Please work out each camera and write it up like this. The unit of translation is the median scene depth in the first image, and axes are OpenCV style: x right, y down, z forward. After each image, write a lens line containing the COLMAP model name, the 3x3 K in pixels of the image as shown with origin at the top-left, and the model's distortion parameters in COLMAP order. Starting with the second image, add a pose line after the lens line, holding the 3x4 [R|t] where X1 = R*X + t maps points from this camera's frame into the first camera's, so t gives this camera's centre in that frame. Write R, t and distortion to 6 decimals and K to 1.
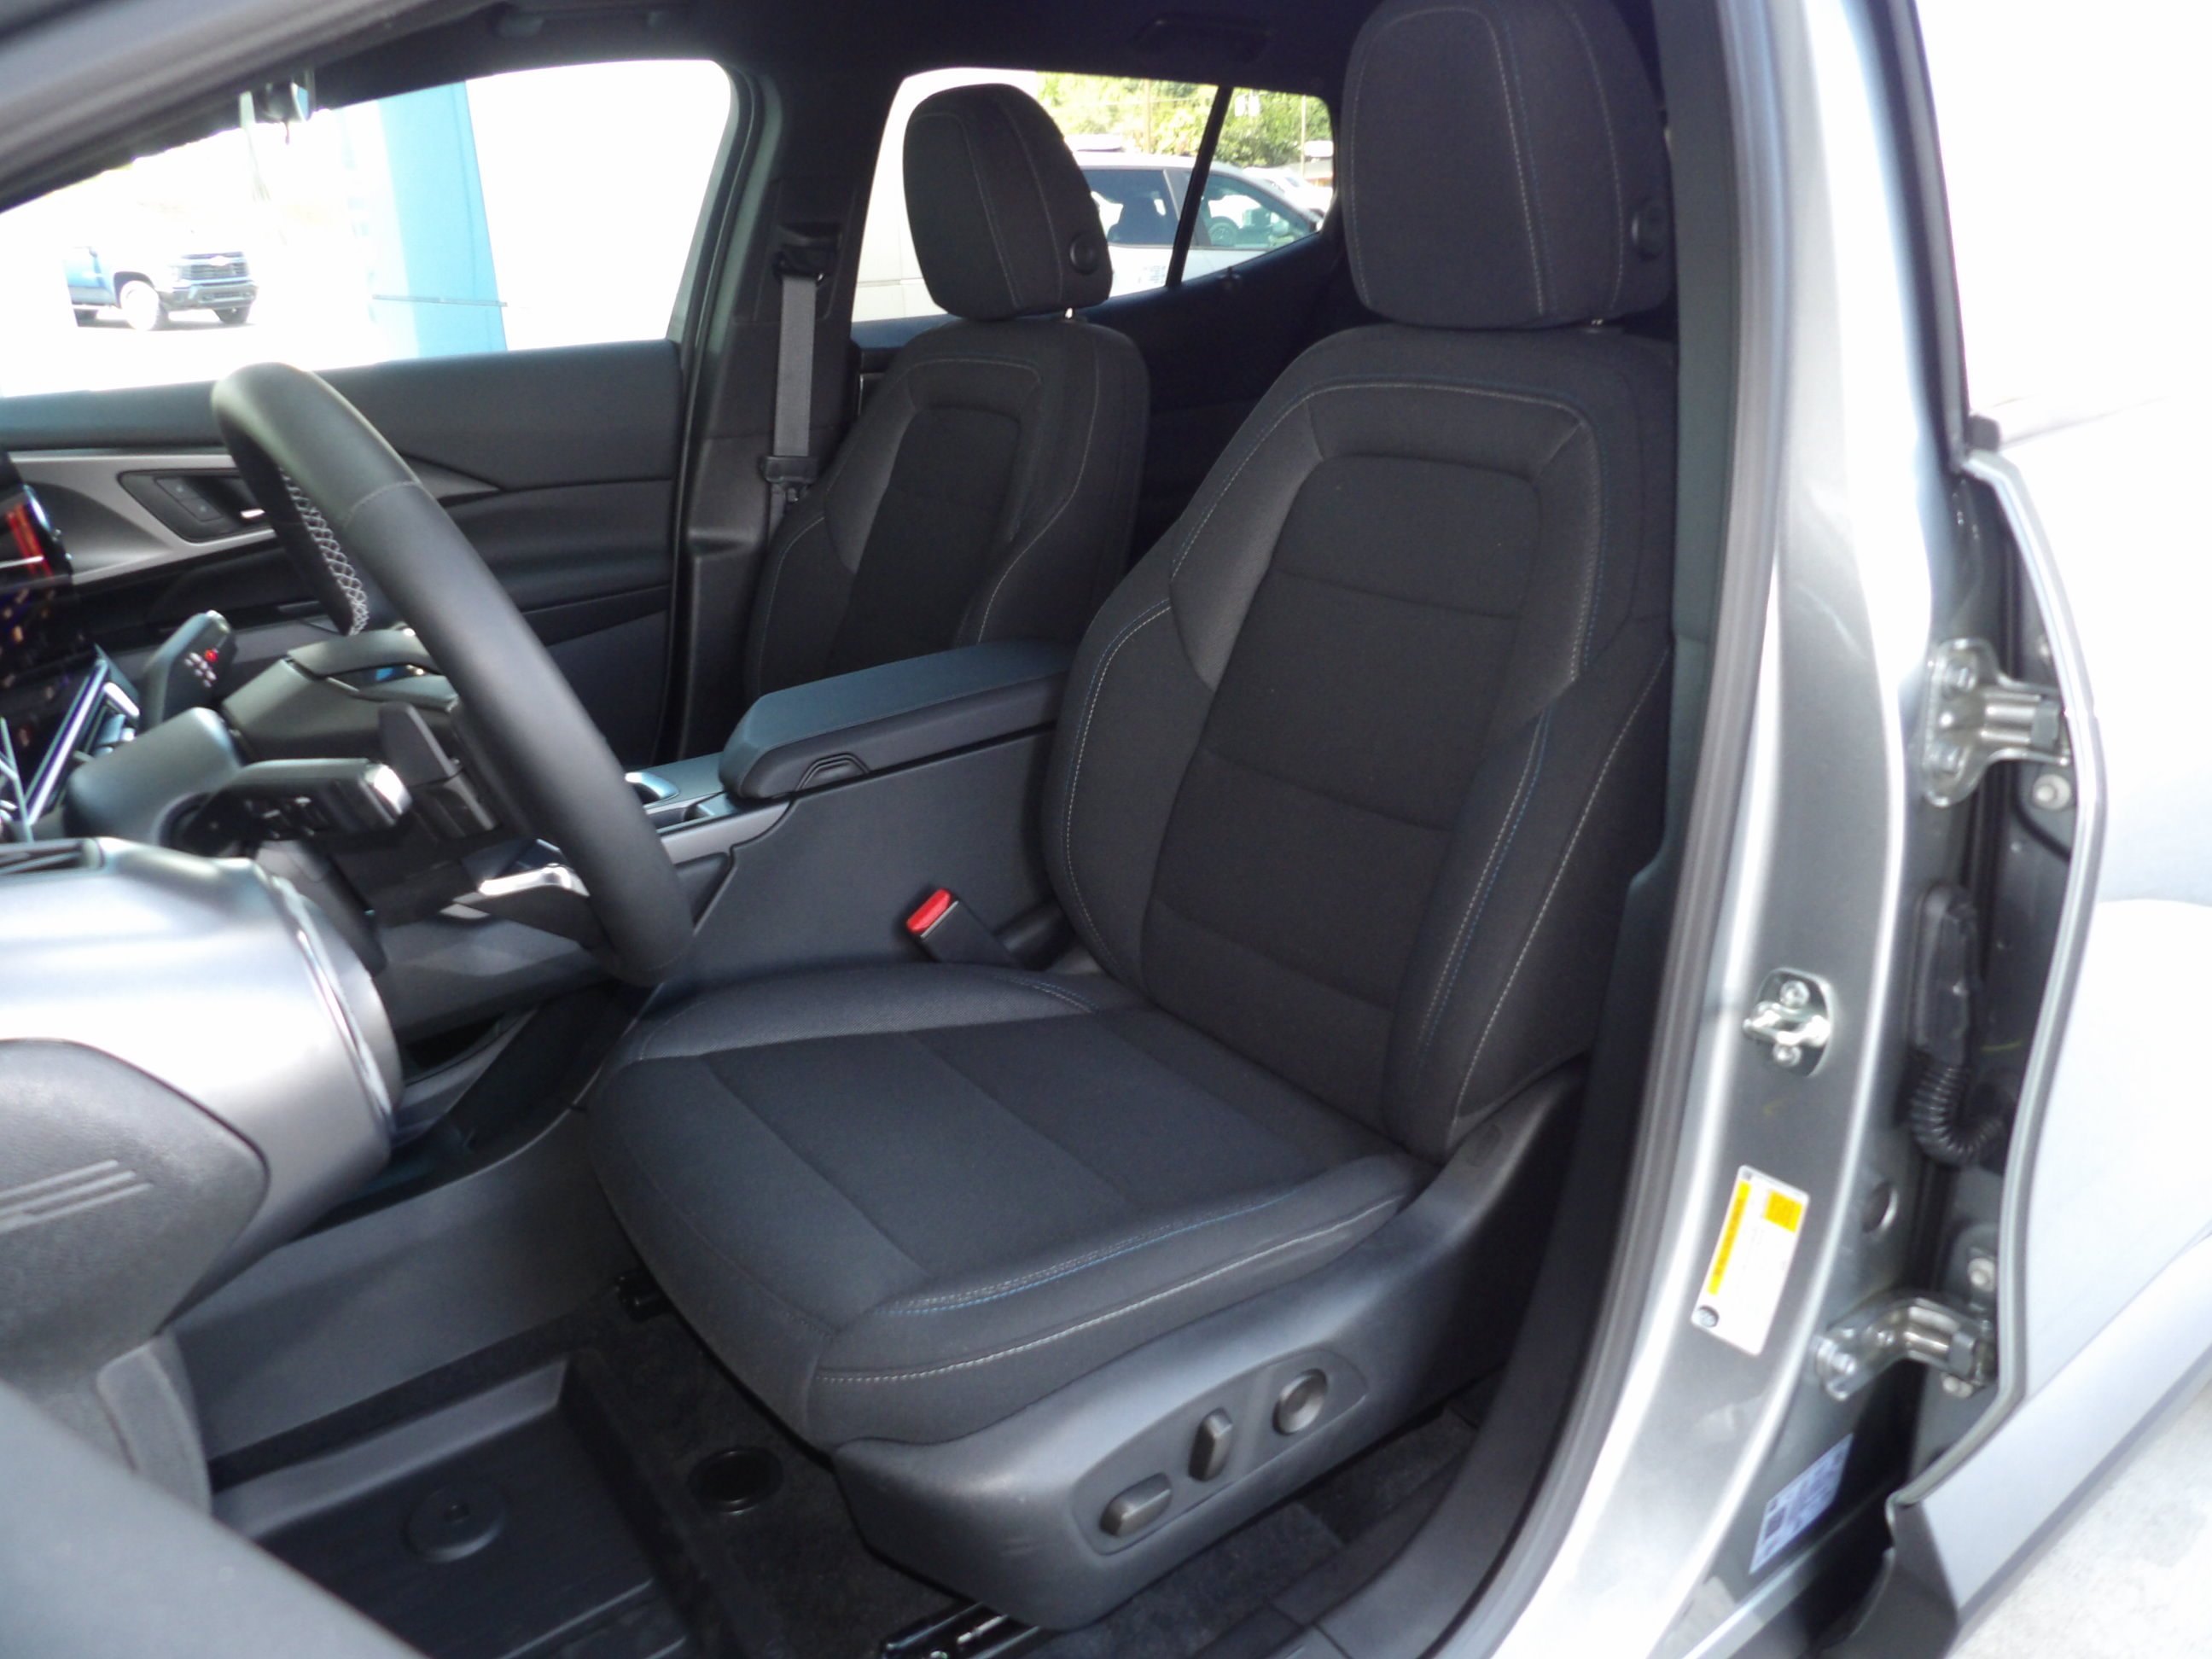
lens RADIAL K [[1566.0, 0, 1097.5], [0, 1566.0, 827.1], [0, 0, 1]] dist [-0.022975, 0.029357]
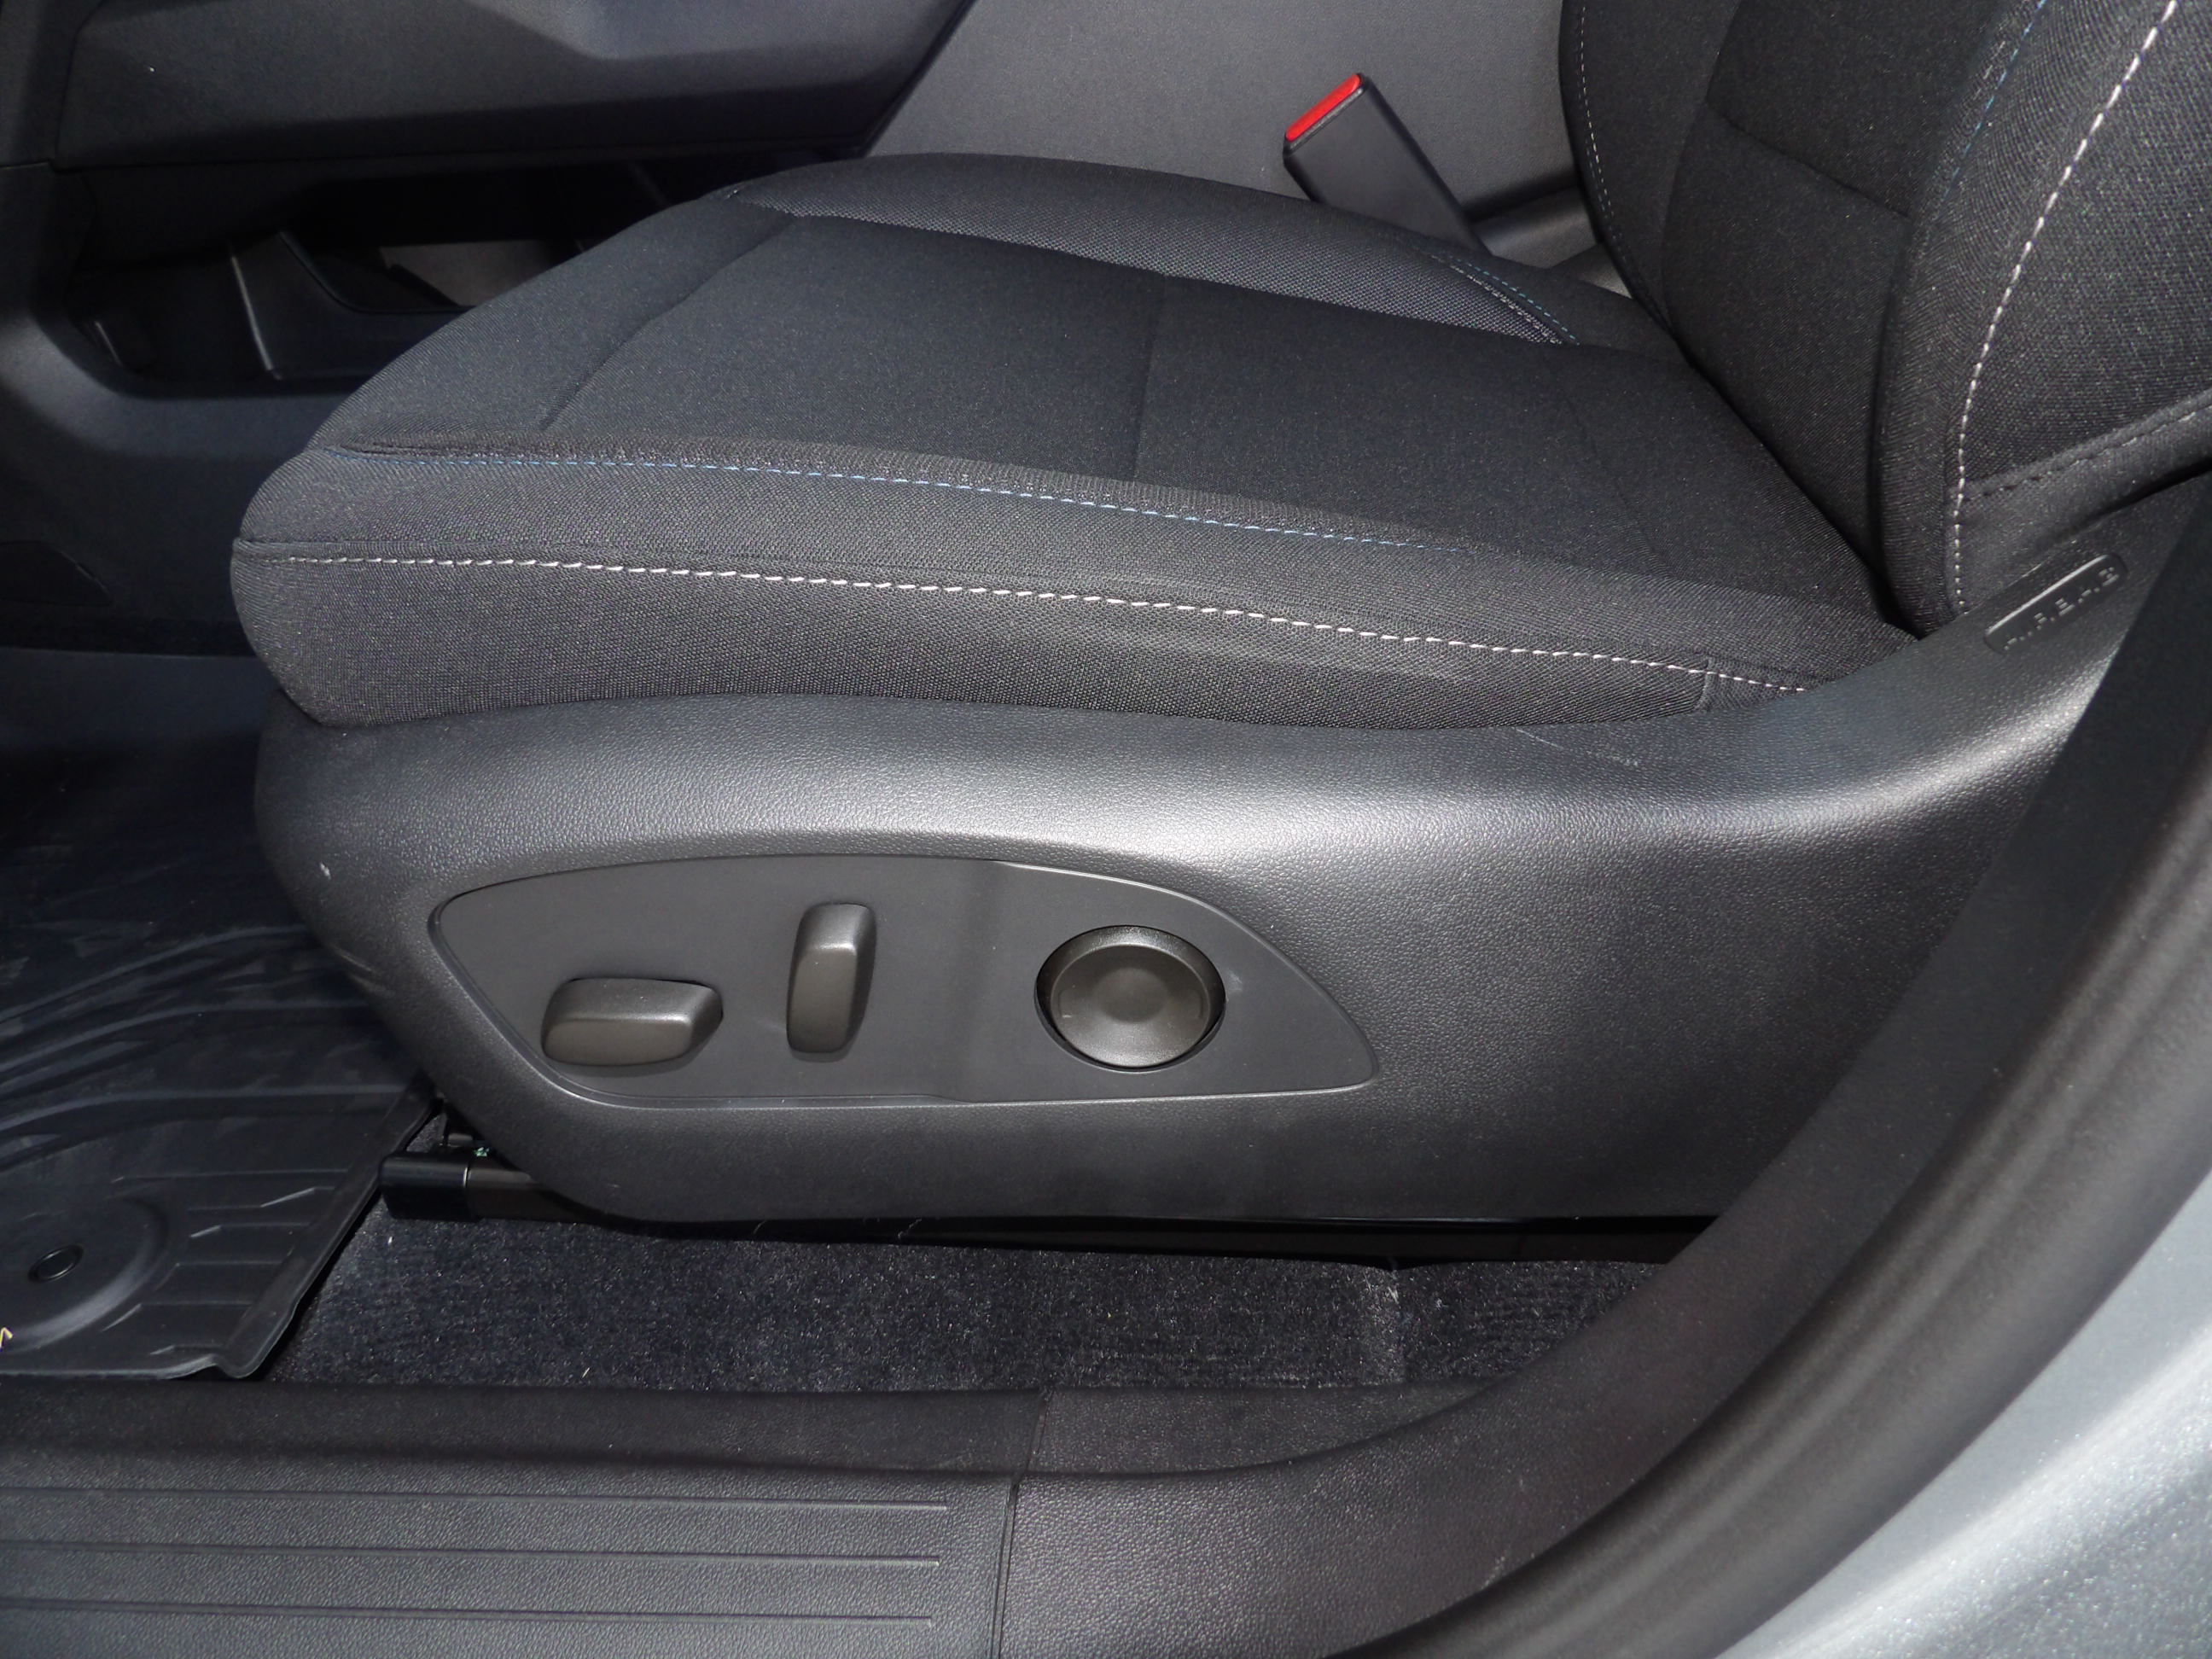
lens RADIAL K [[1566.0, 0, 1100.2], [0, 1566.0, 829.5], [0, 0, 1]] dist [-0.022975, 0.029357]
pose [[0.760436, 0.322480, -0.563688, 0.189500], [-0.183846, 0.939388, 0.289399, 0.122600], [0.622847, -0.116437, 0.773631, 0.394887]]
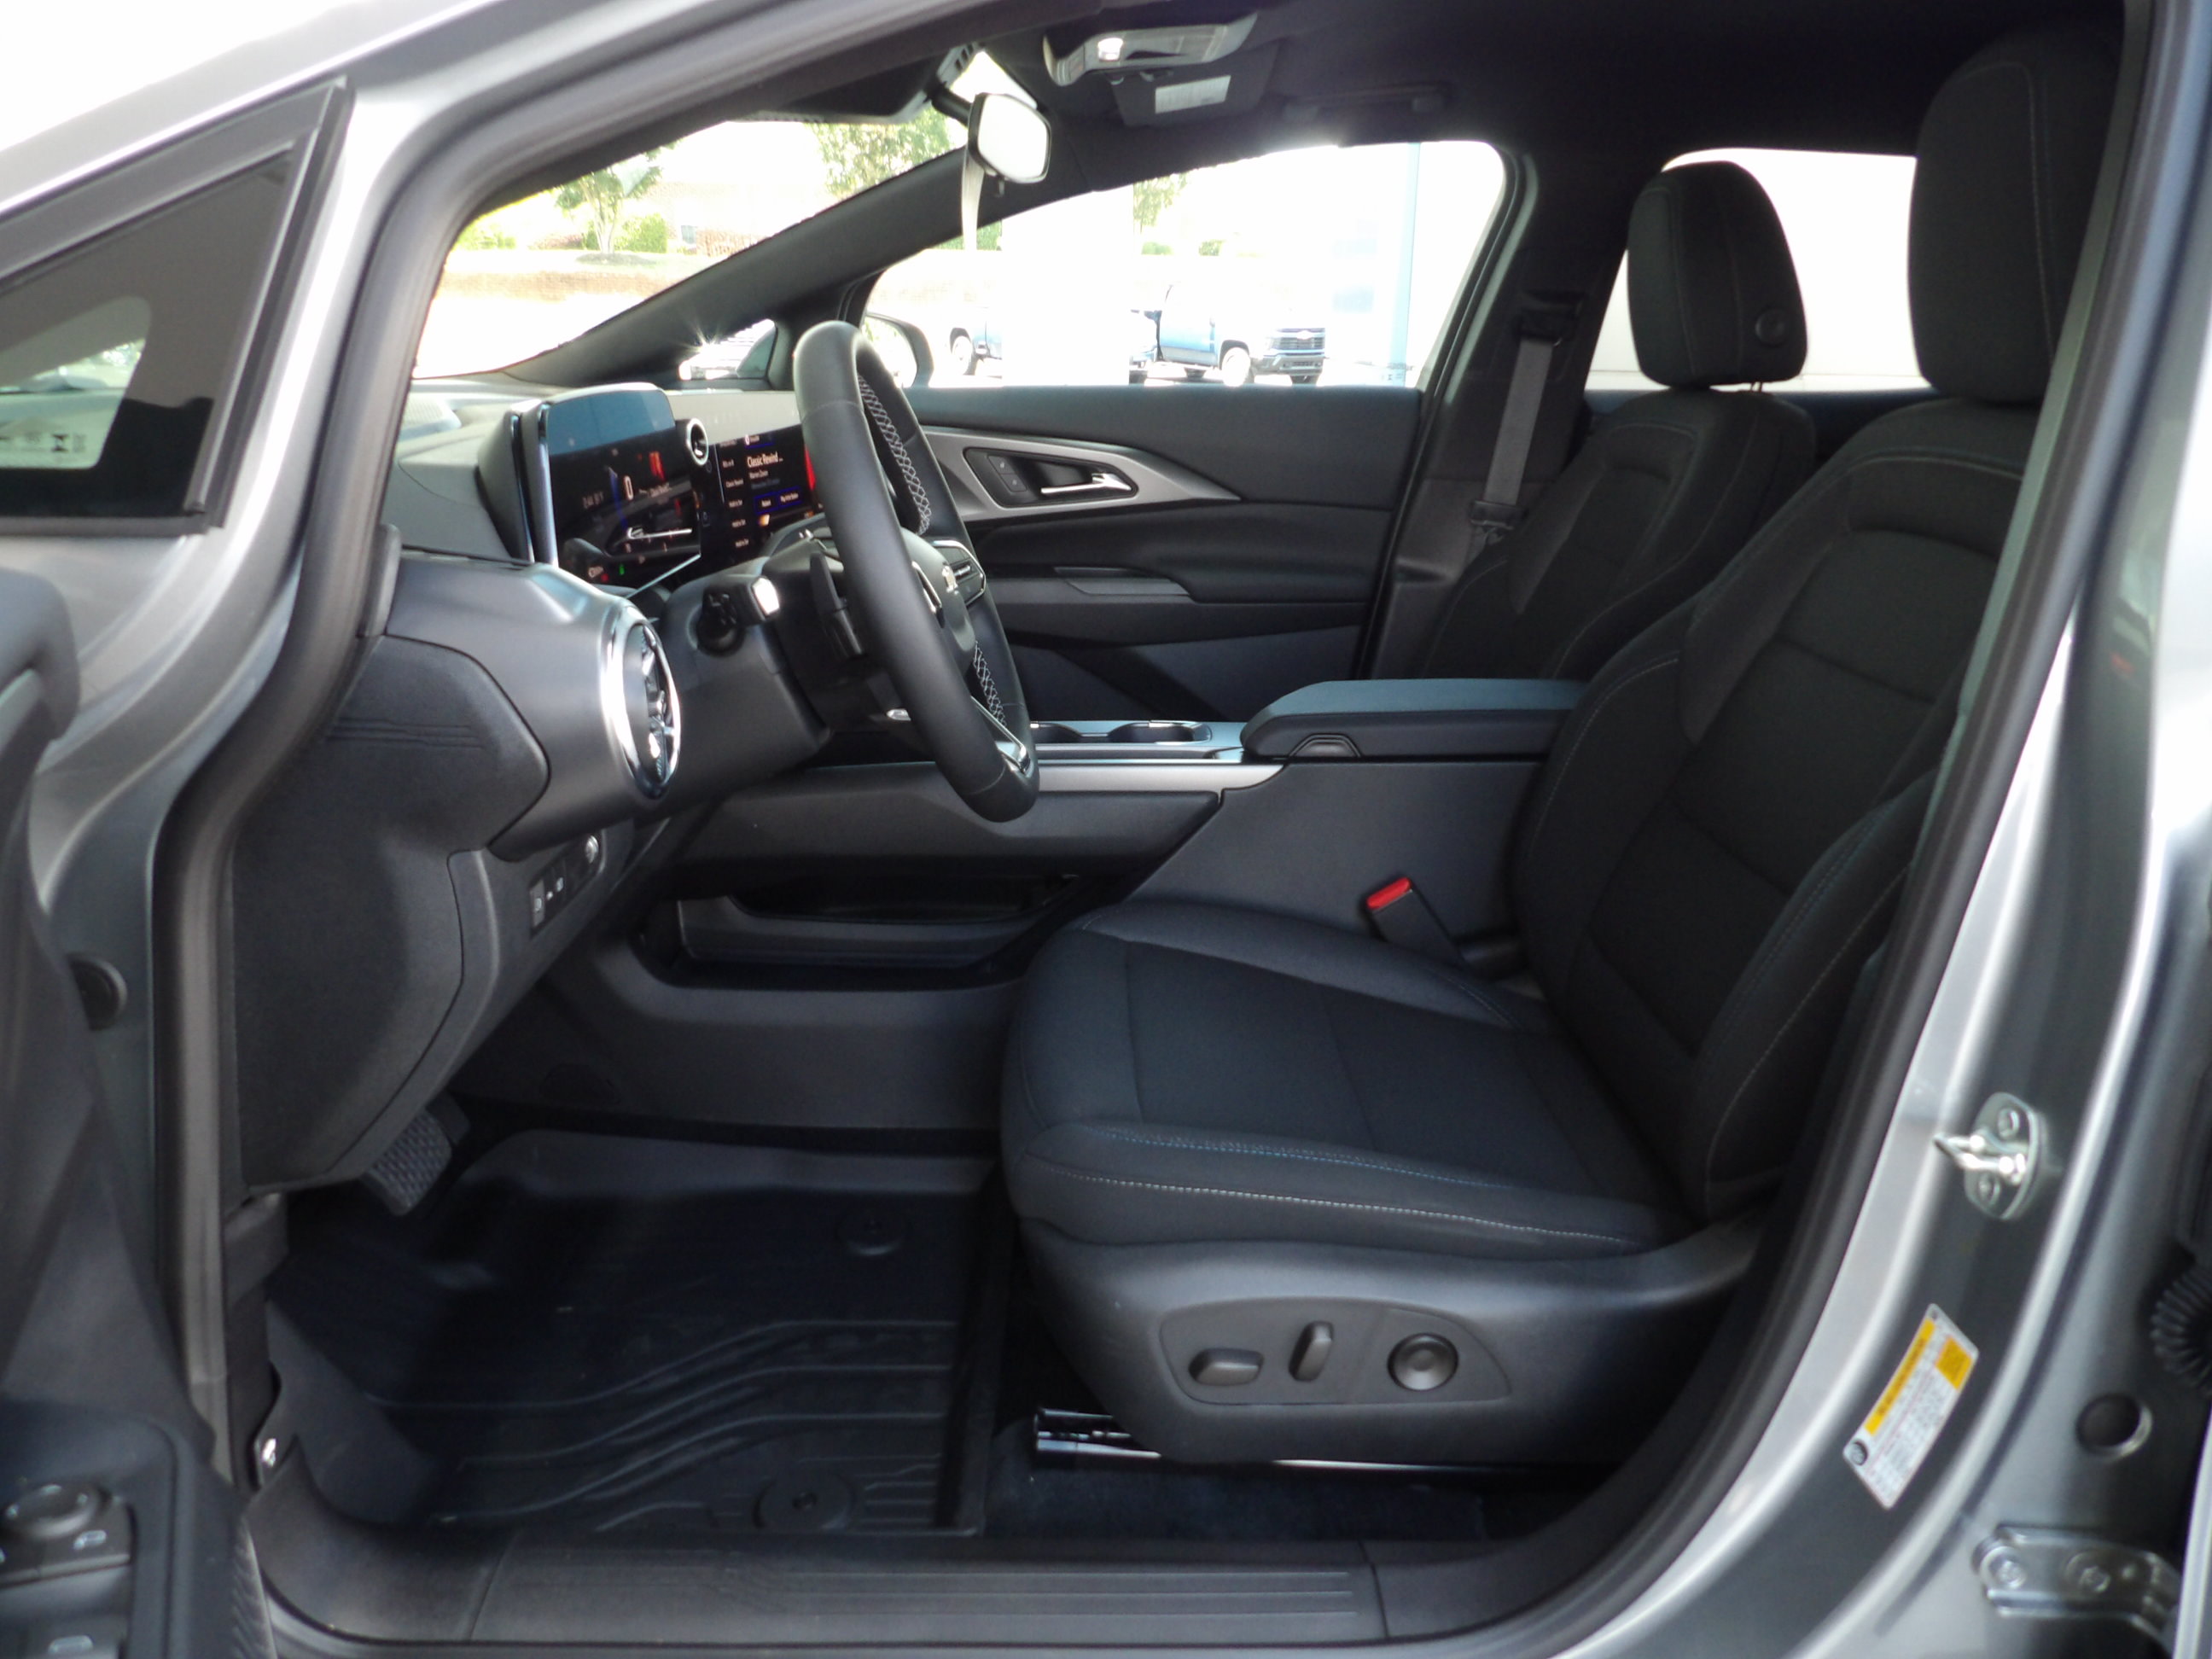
lens RADIAL K [[1566.0, 0, 1112.2], [0, 1566.0, 823.3], [0, 0, 1]] dist [-0.022975, 0.029357]
pose [[0.815324, 0.220152, -0.535519, 0.252178], [-0.250914, 0.967879, 0.015881, 0.030111], [0.521813, 0.121421, 0.844374, -0.023083]]
